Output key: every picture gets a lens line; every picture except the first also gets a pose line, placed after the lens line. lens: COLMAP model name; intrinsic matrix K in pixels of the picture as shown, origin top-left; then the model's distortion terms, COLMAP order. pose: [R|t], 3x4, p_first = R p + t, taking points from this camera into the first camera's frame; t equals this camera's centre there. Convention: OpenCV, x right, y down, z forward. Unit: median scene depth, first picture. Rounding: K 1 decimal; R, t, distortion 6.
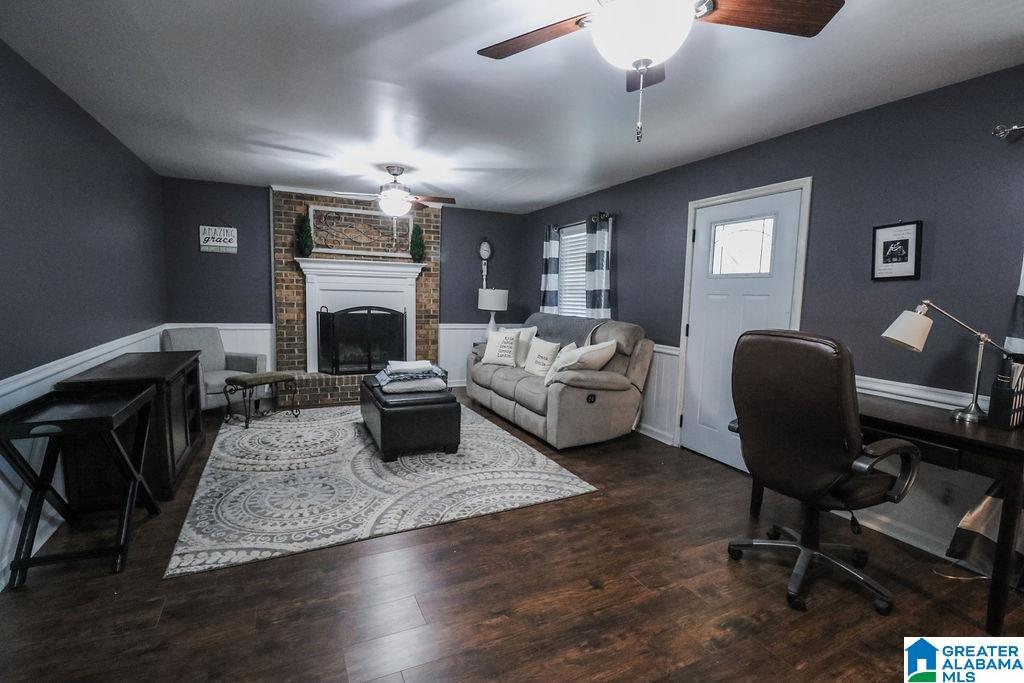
lens RADIAL K [[486.9, 0, 509.6], [0, 486.9, 341.3], [0, 0, 1]] dist [-0.003059, -0.002635]
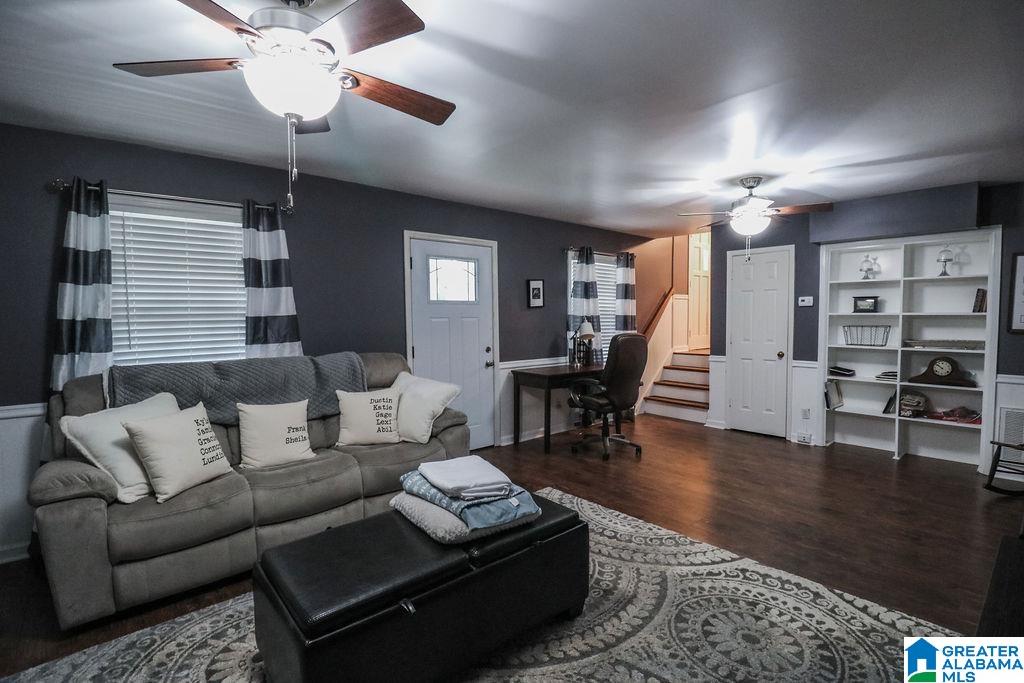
lens RADIAL K [[486.9, 0, 508.8], [0, 486.9, 342.0], [0, 0, 1]] dist [-0.003059, -0.002635]
pose [[-0.286829, -0.081699, 0.954492, -0.984941], [0.090571, 0.989581, 0.111919, -0.201986], [-0.953691, 0.118551, -0.276441, 1.533705]]
